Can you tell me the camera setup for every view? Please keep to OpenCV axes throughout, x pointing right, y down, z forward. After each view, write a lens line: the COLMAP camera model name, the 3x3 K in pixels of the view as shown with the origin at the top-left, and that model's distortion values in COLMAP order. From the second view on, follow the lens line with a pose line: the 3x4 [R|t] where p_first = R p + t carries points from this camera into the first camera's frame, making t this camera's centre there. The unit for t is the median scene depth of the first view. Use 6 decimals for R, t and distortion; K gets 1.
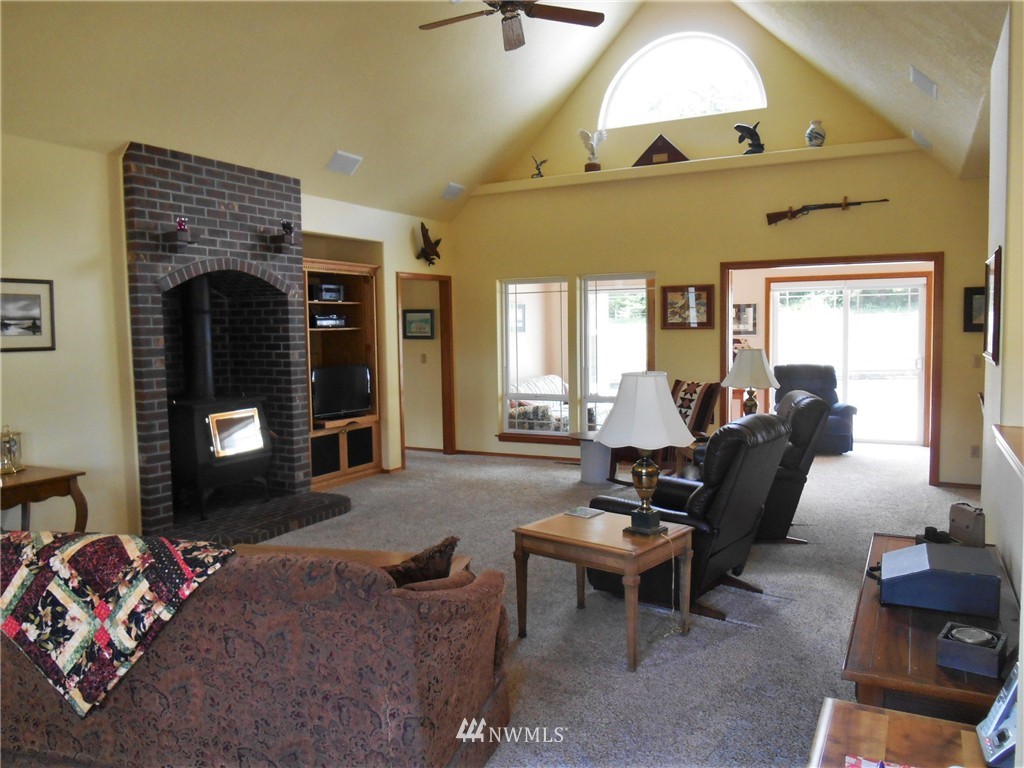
lens RADIAL K [[780.7, 0, 510.7], [0, 780.7, 383.1], [0, 0, 1]] dist [-0.012644, -0.000883]
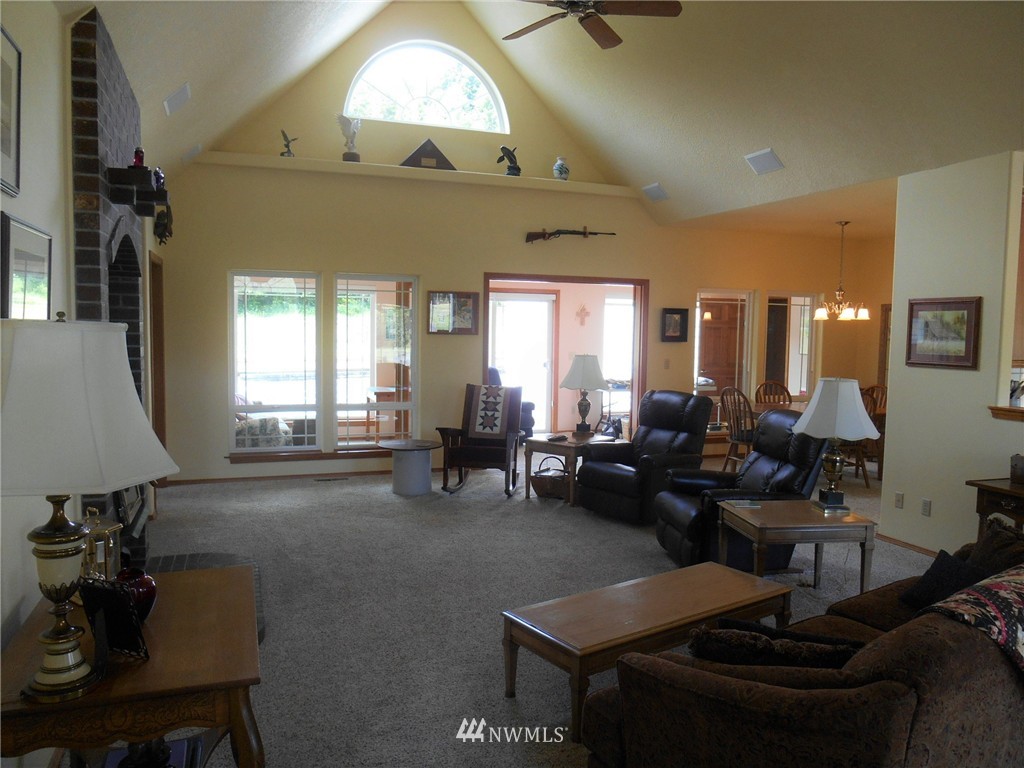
lens RADIAL K [[780.7, 0, 509.0], [0, 780.7, 383.7], [0, 0, 1]] dist [-0.012644, -0.000883]
pose [[0.686121, -0.023546, 0.727107, -0.406987], [0.025008, 0.999649, 0.008774, -0.010254], [-0.727058, 0.012163, 0.686468, 0.211176]]
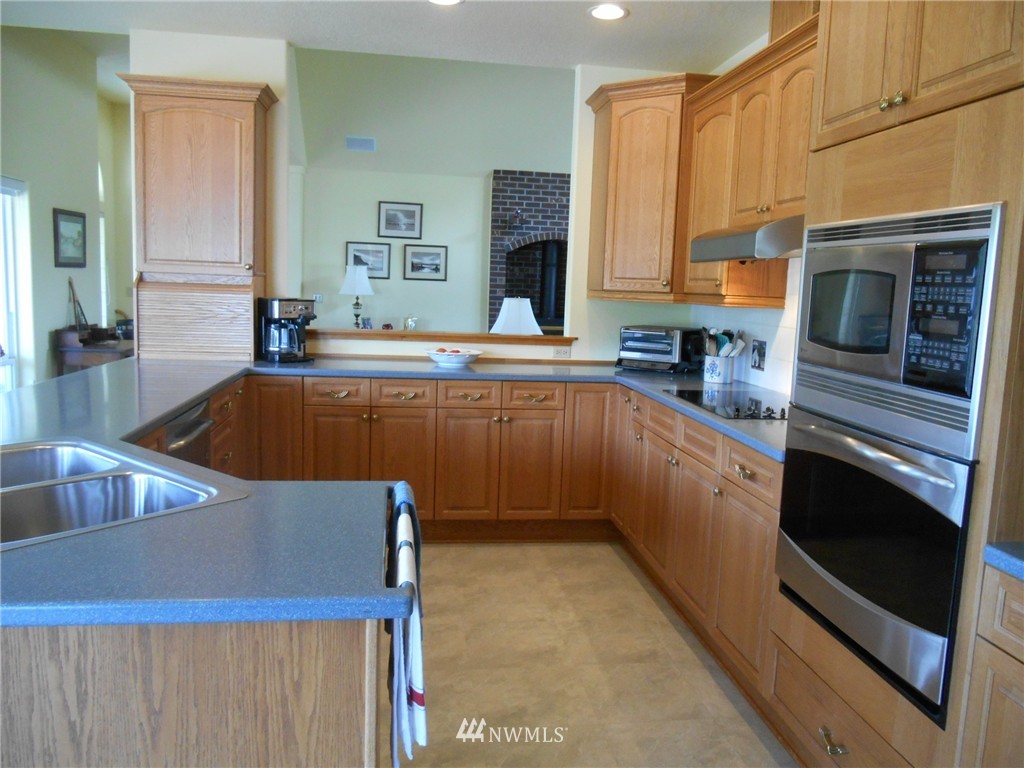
lens RADIAL K [[780.7, 0, 512.5], [0, 780.7, 383.4], [0, 0, 1]] dist [-0.012644, -0.000883]
pose [[0.575497, 0.140152, -0.805705, 1.955455], [-0.106074, 0.989676, 0.096388, 0.010539], [0.810895, 0.029994, 0.584422, -0.040121]]
